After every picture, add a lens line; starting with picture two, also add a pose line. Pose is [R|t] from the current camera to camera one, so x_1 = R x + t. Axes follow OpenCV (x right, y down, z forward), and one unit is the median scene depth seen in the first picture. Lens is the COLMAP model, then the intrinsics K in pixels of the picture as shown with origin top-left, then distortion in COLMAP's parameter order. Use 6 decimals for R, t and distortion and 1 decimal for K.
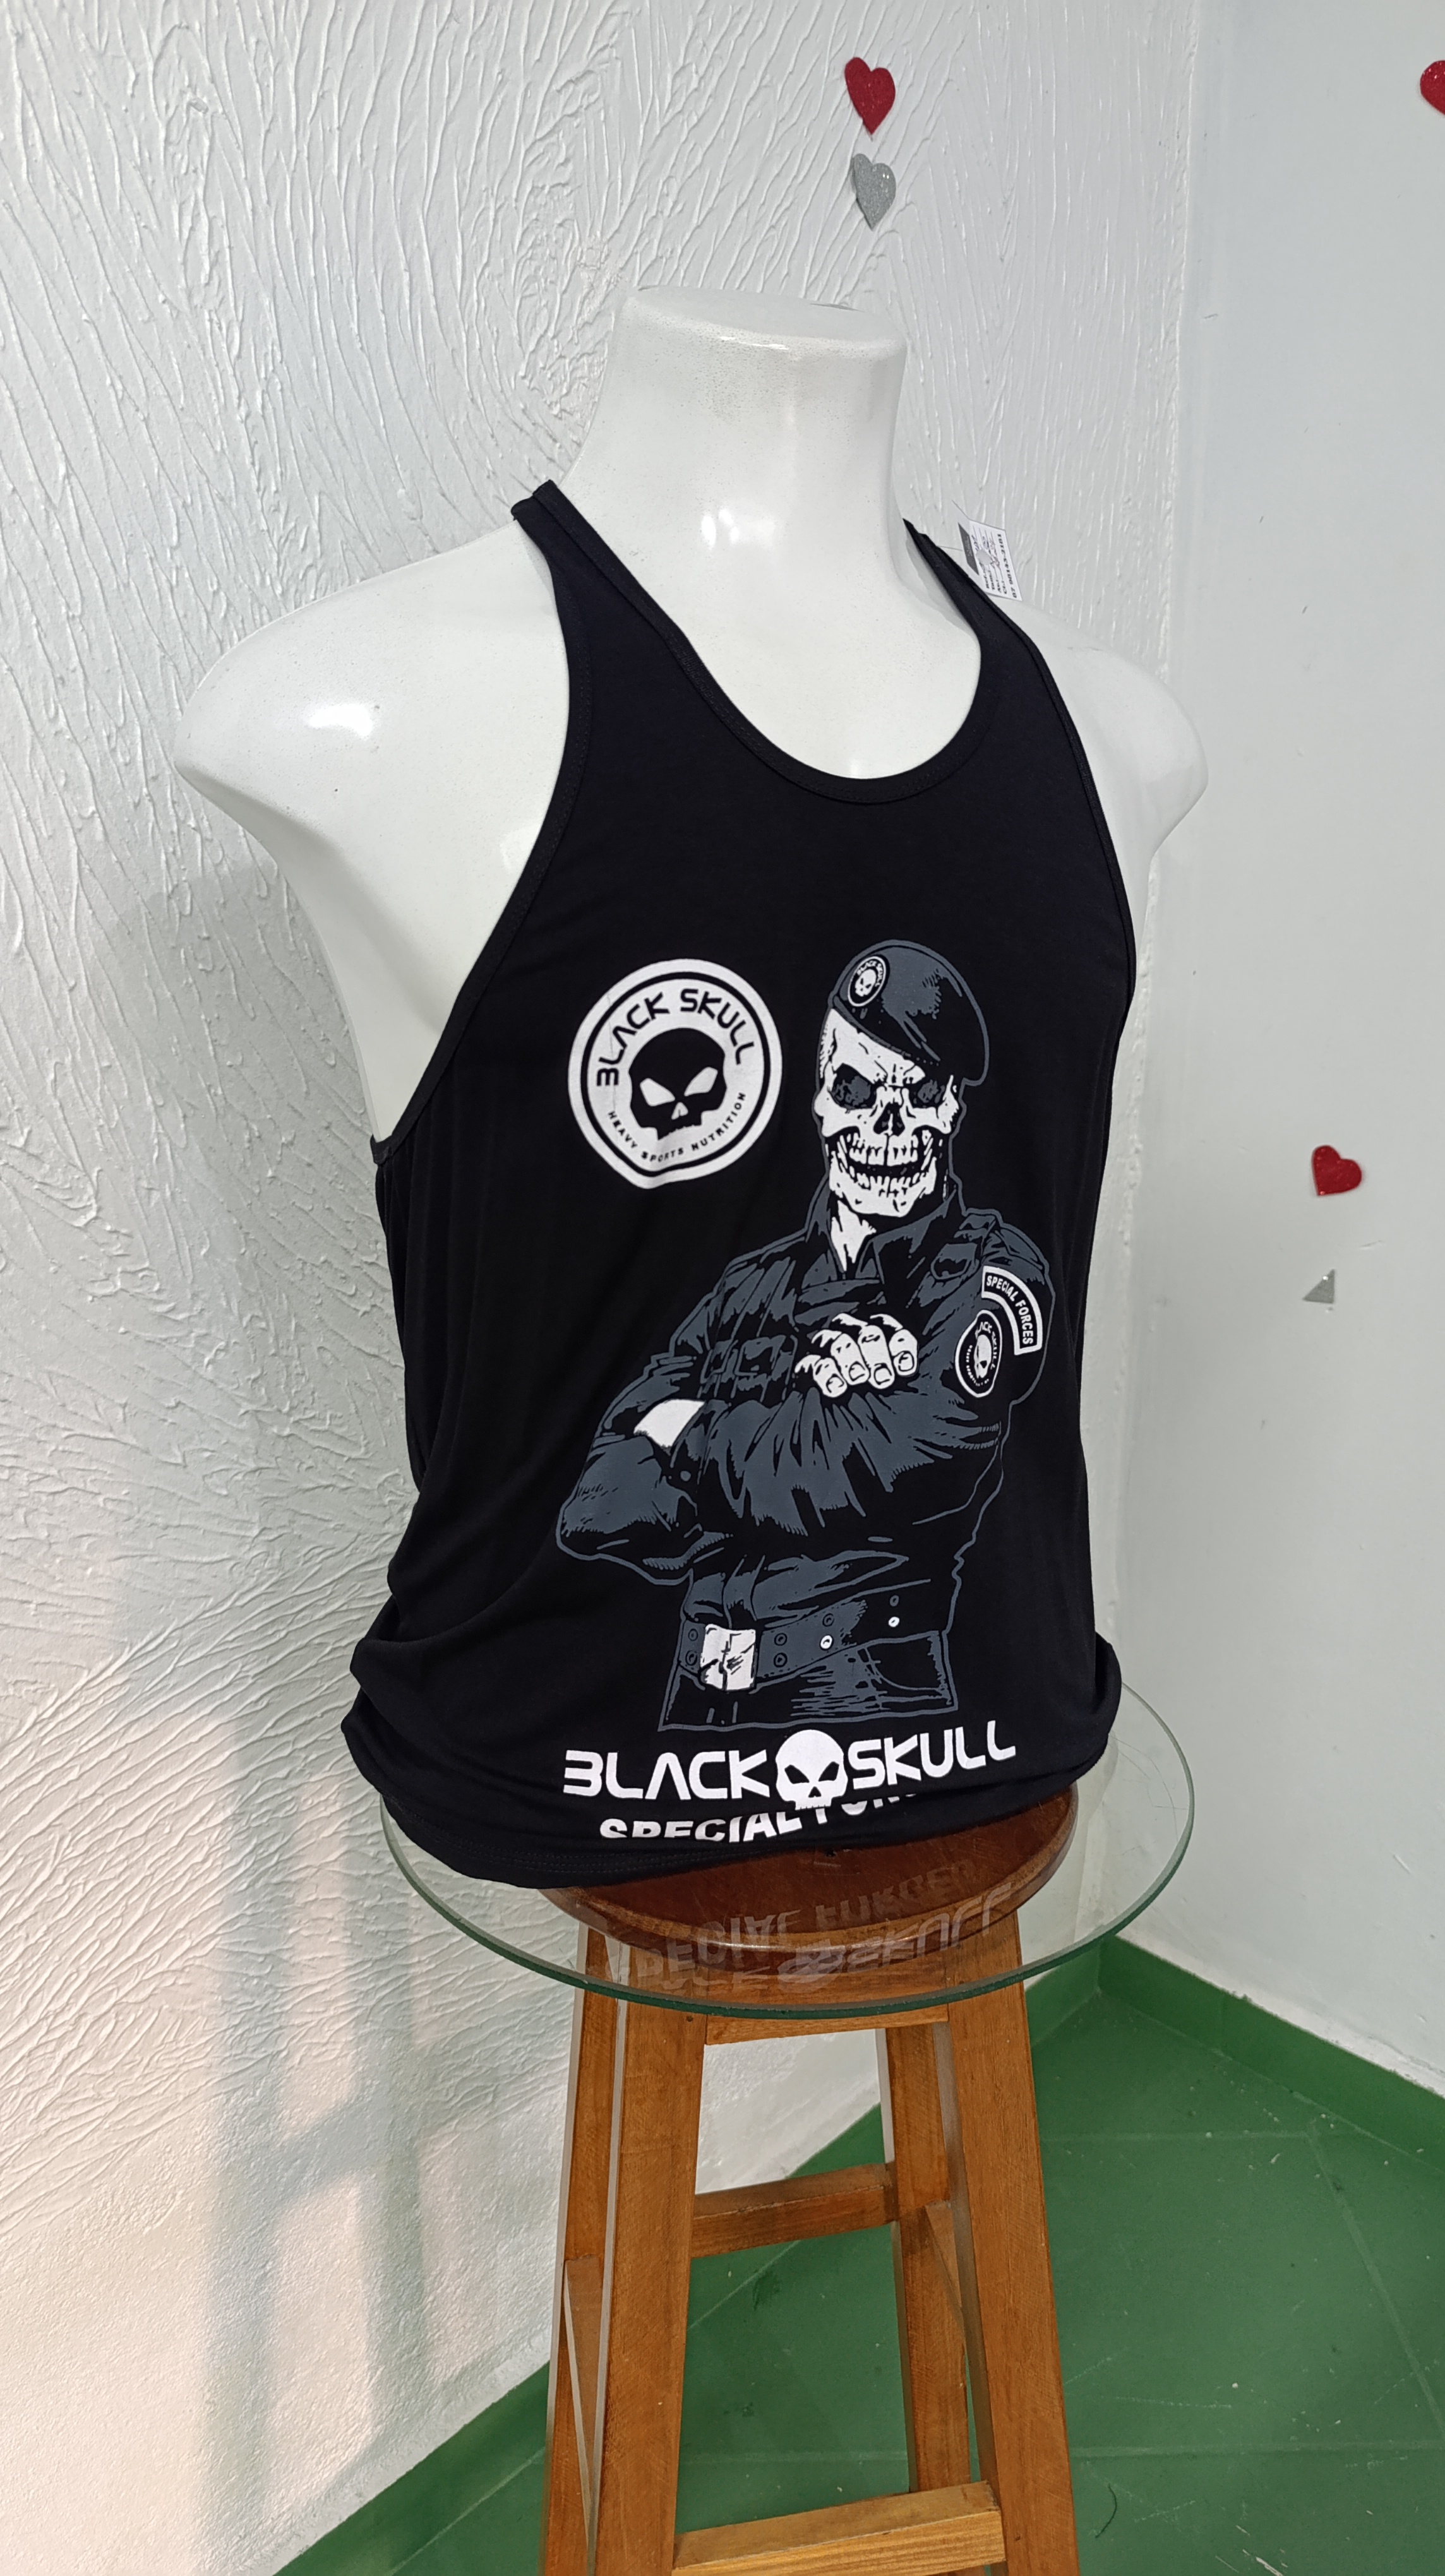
lens RADIAL K [[1800.6, 0, 720.6], [0, 1800.6, 1276.9], [0, 0, 1]] dist [0.008822, -0.033437]
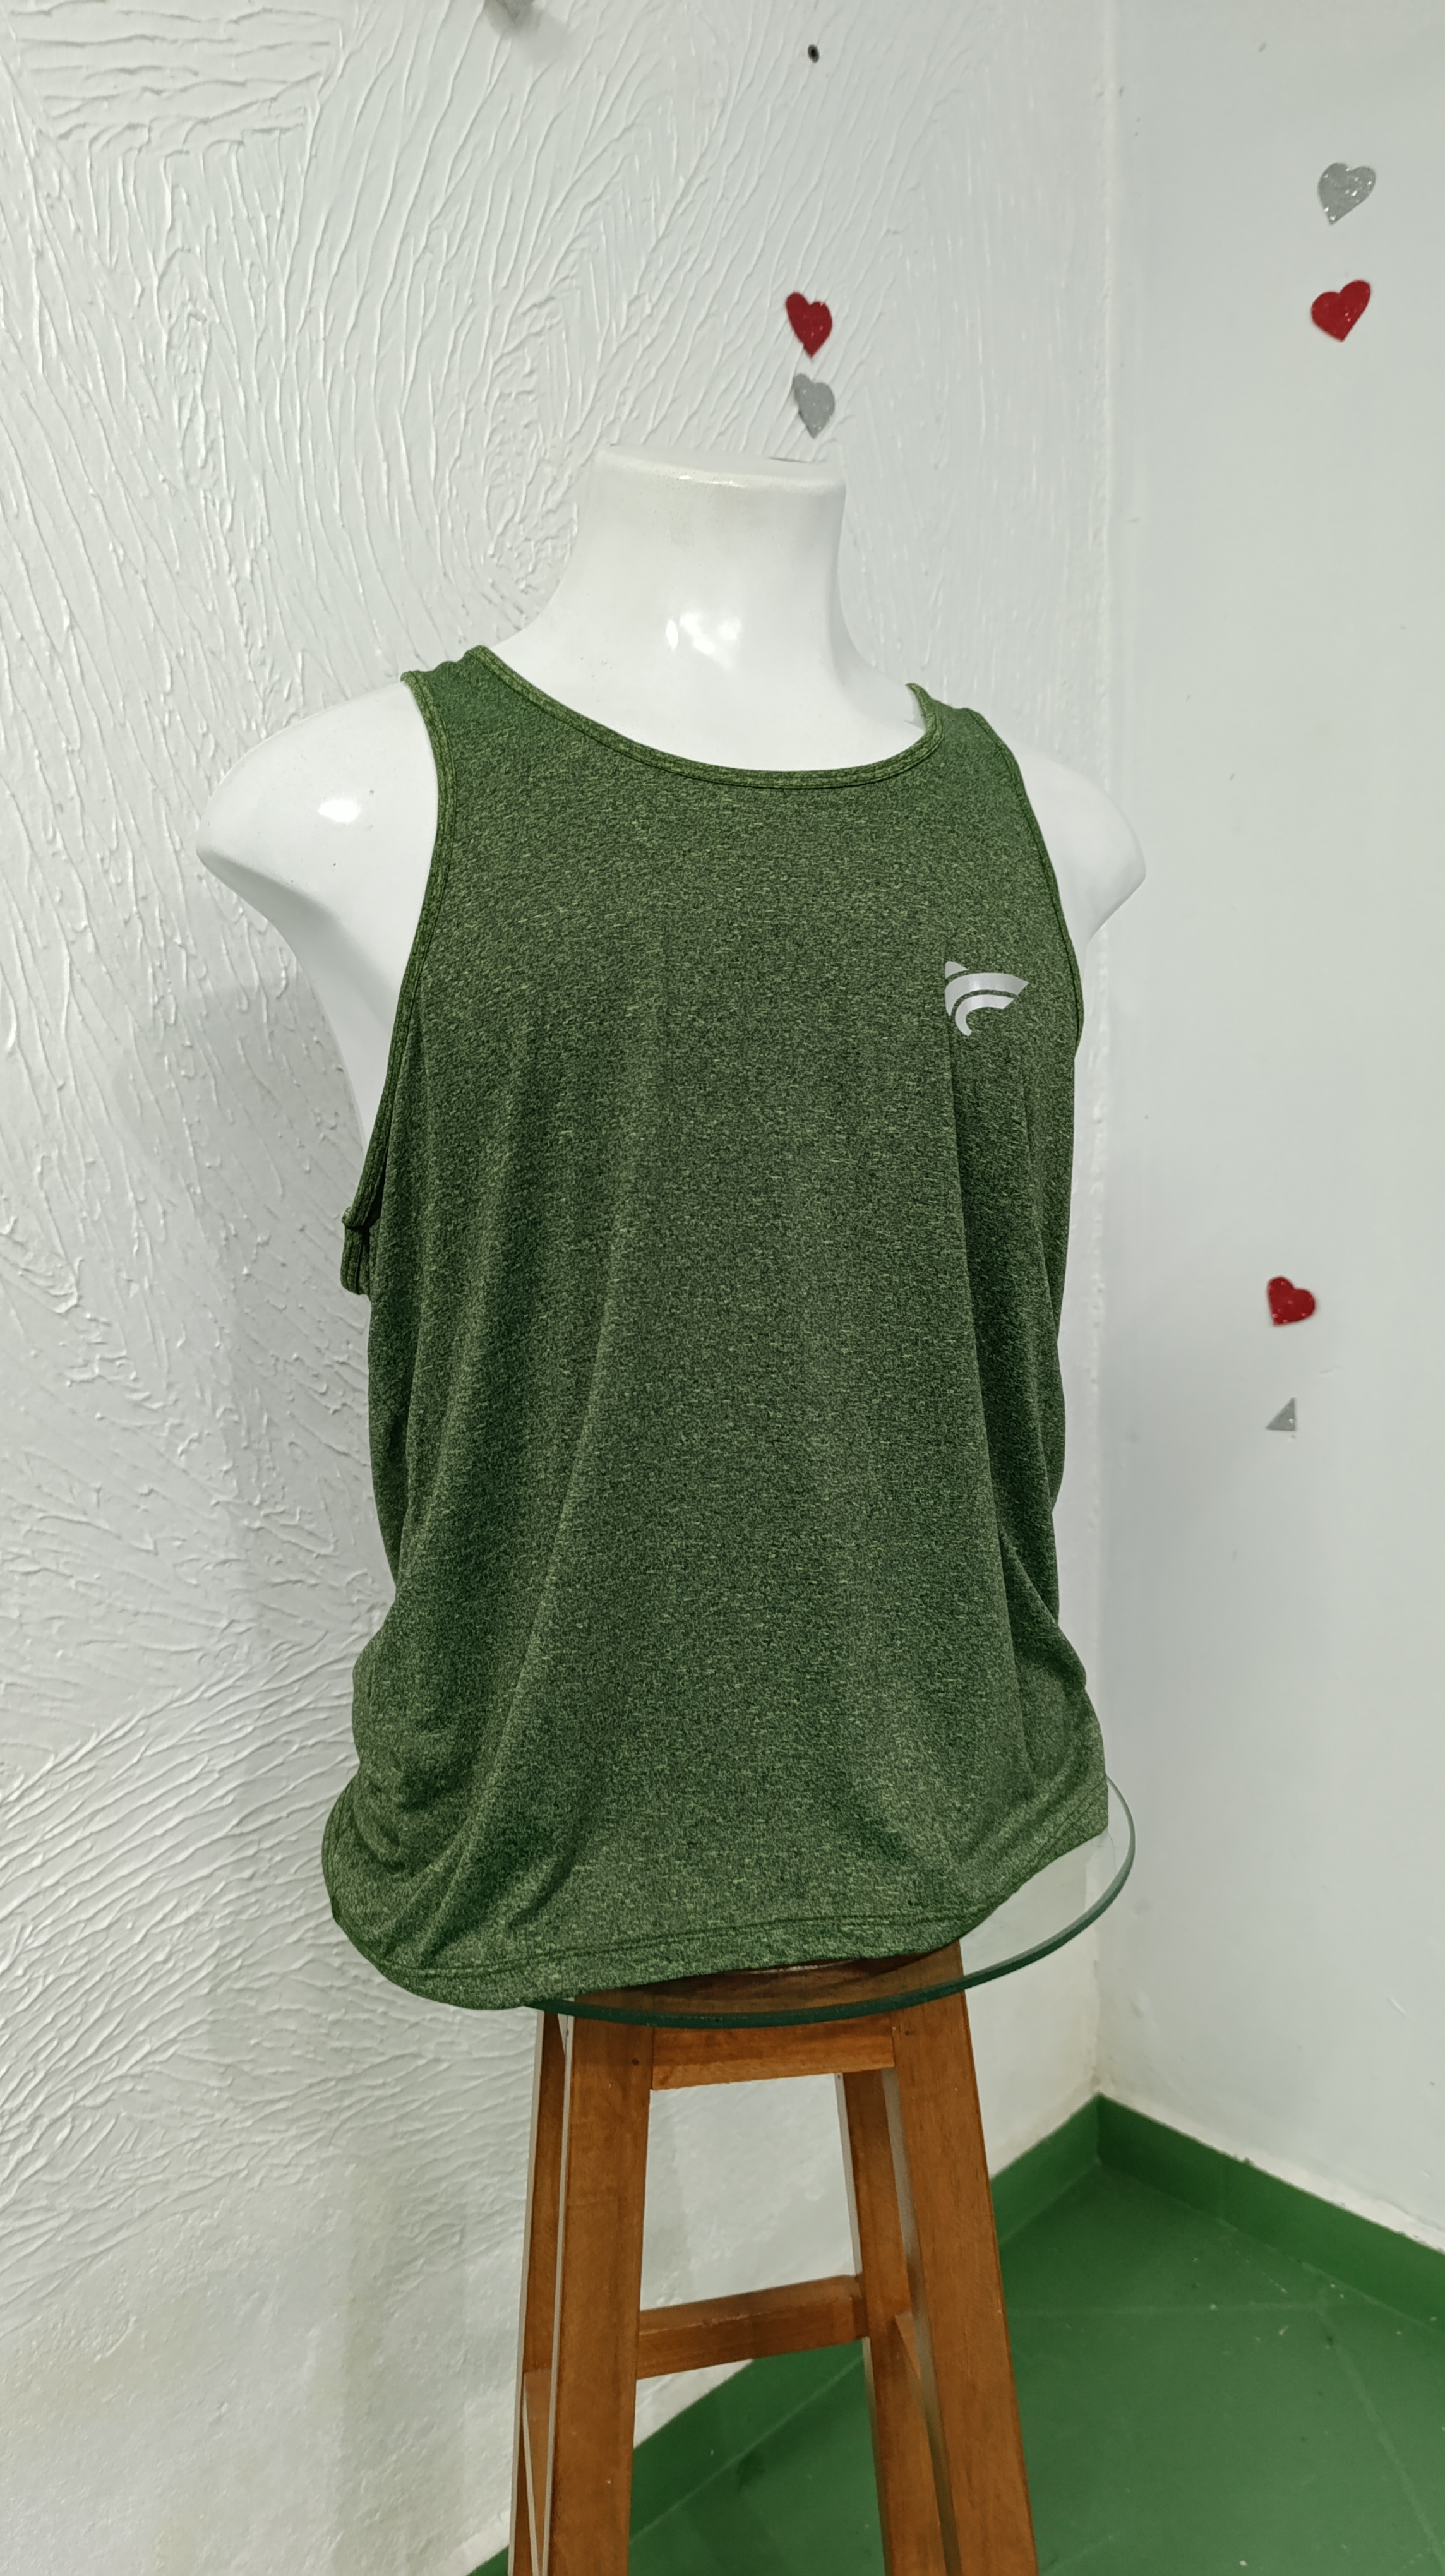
lens RADIAL K [[1800.6, 0, 721.3], [0, 1800.6, 1274.0], [0, 0, 1]] dist [0.008822, -0.033437]
pose [[0.999920, -0.011991, -0.003937, 0.031637], [0.011390, 0.991731, -0.127829, 0.083158], [0.005438, 0.127774, 0.991788, -0.039389]]
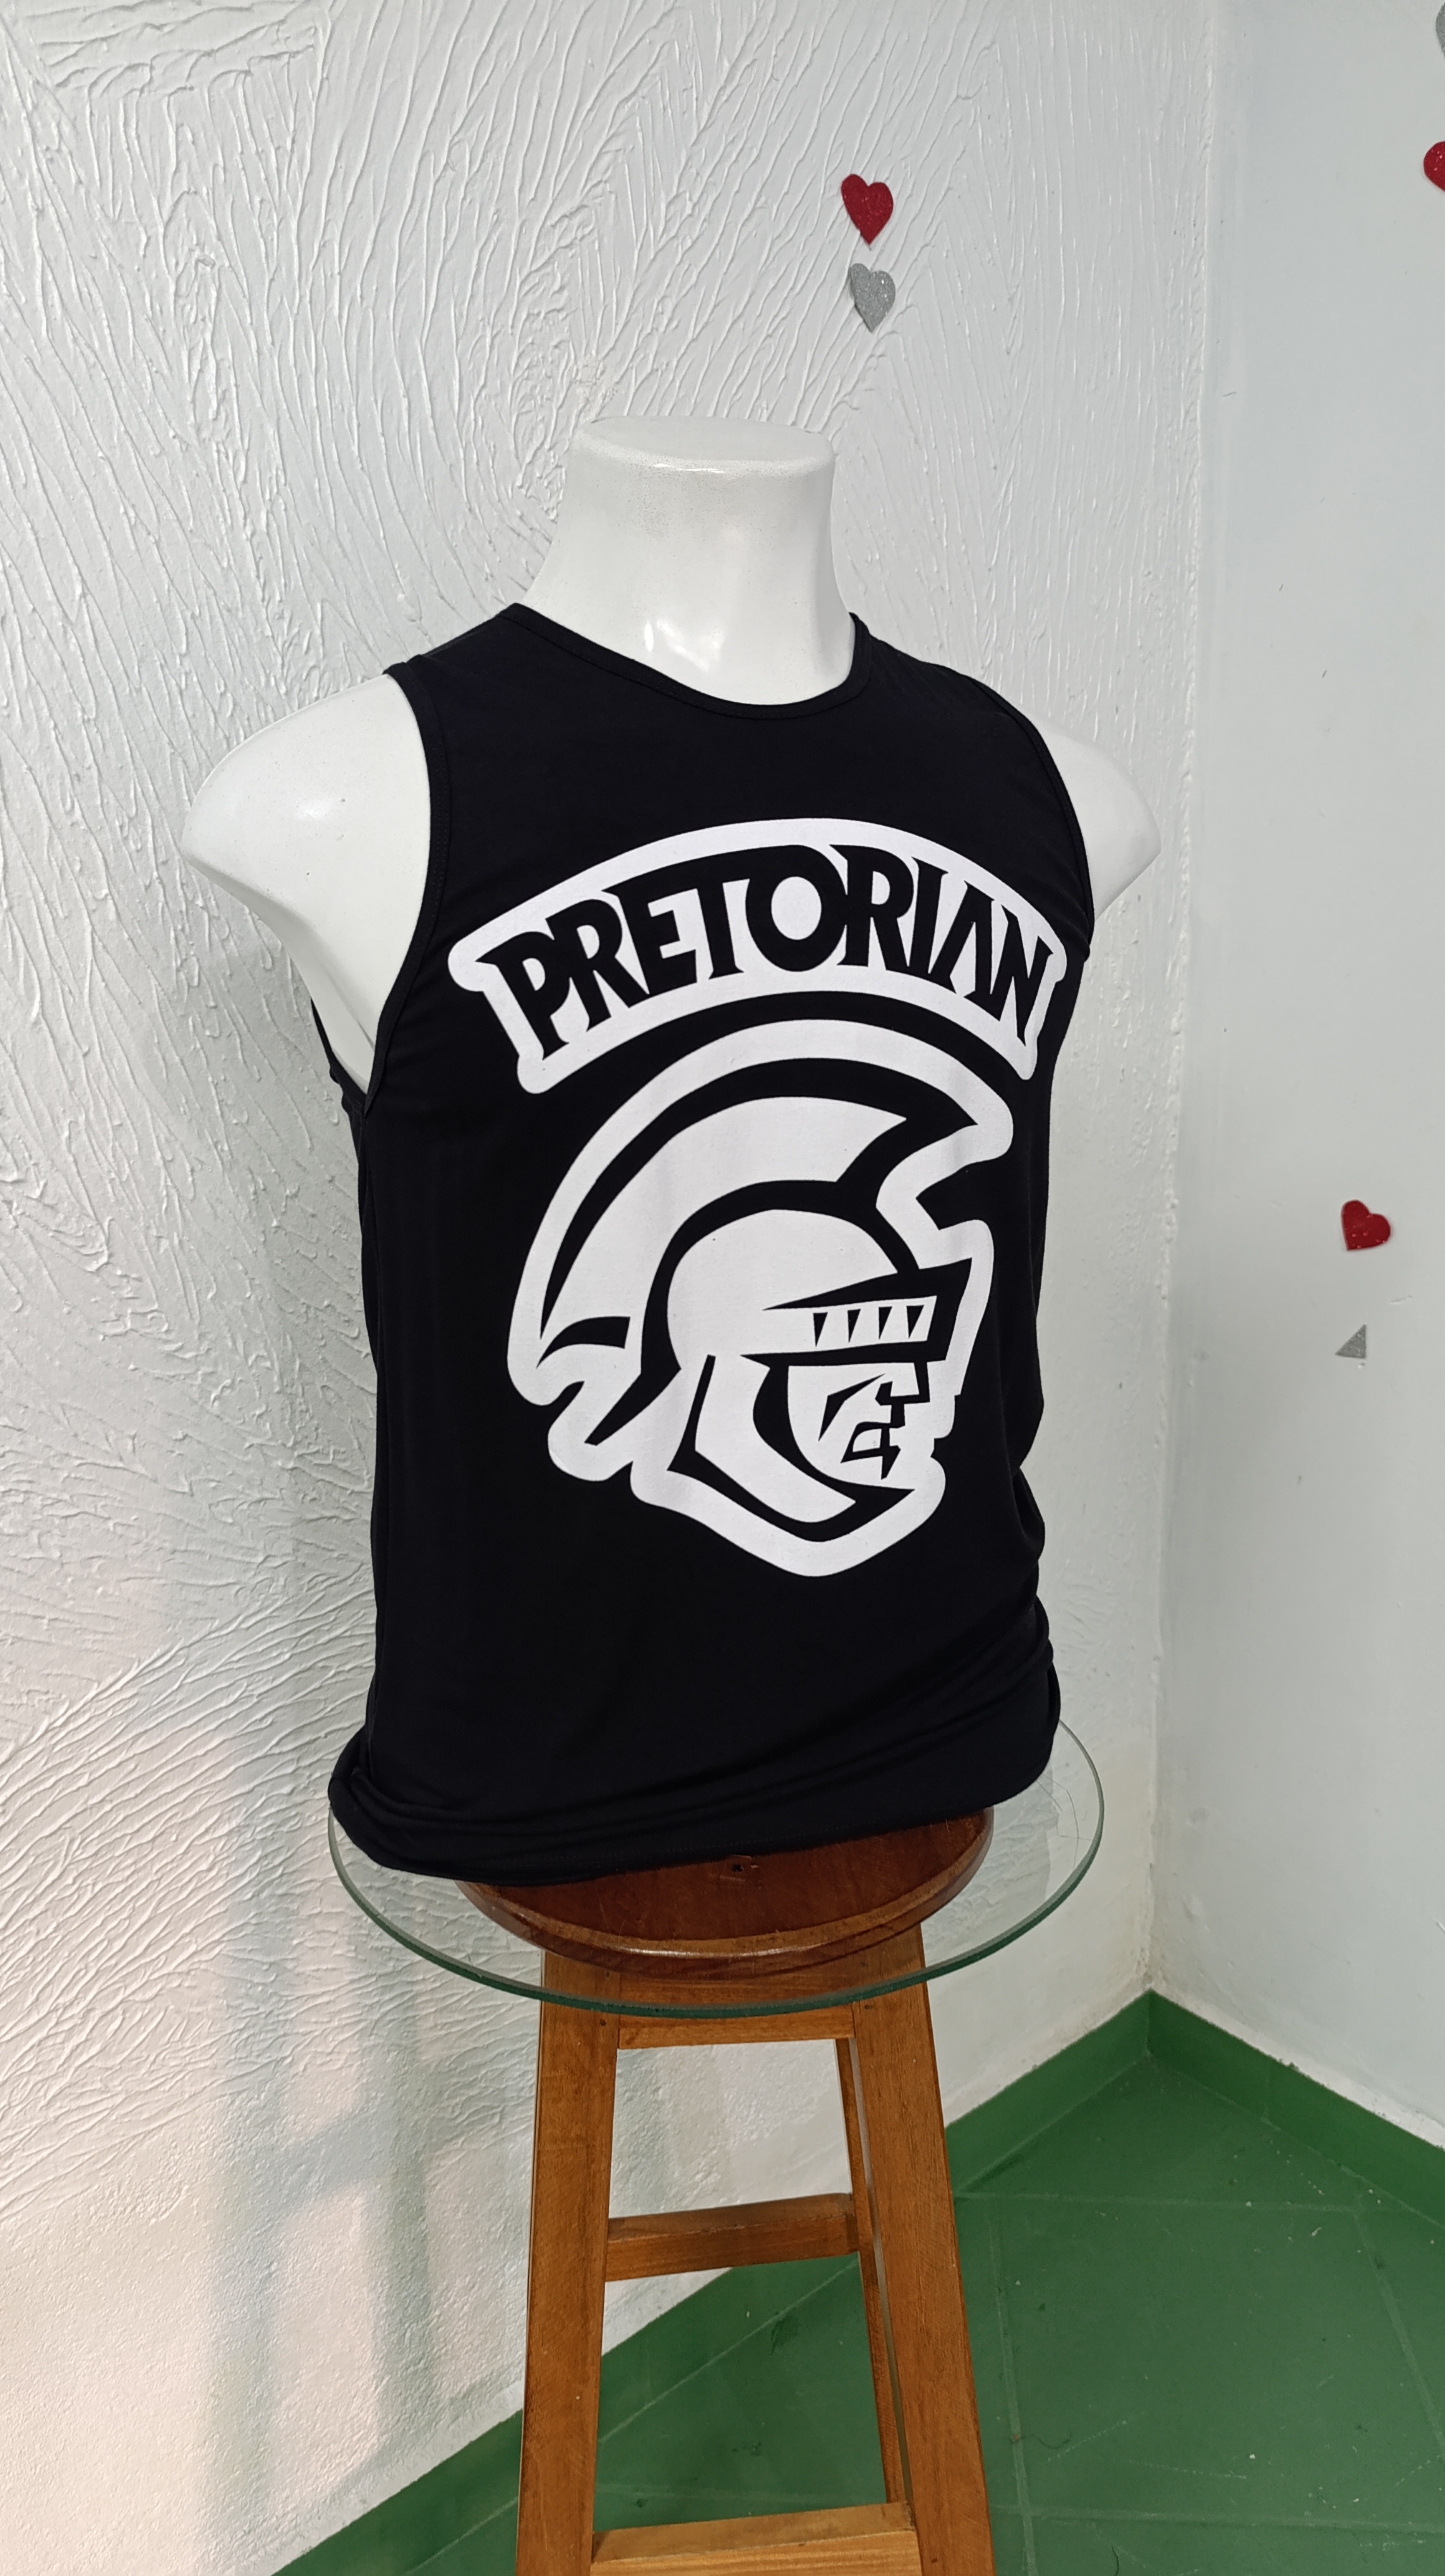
lens RADIAL K [[1800.6, 0, 701.2], [0, 1800.6, 1264.6], [0, 0, 1]] dist [0.008822, -0.033437]
pose [[0.995308, 0.004260, -0.096668, 0.110336], [-0.008117, 0.999185, -0.039539, 0.007908], [0.096420, 0.040138, 0.994531, -0.046500]]
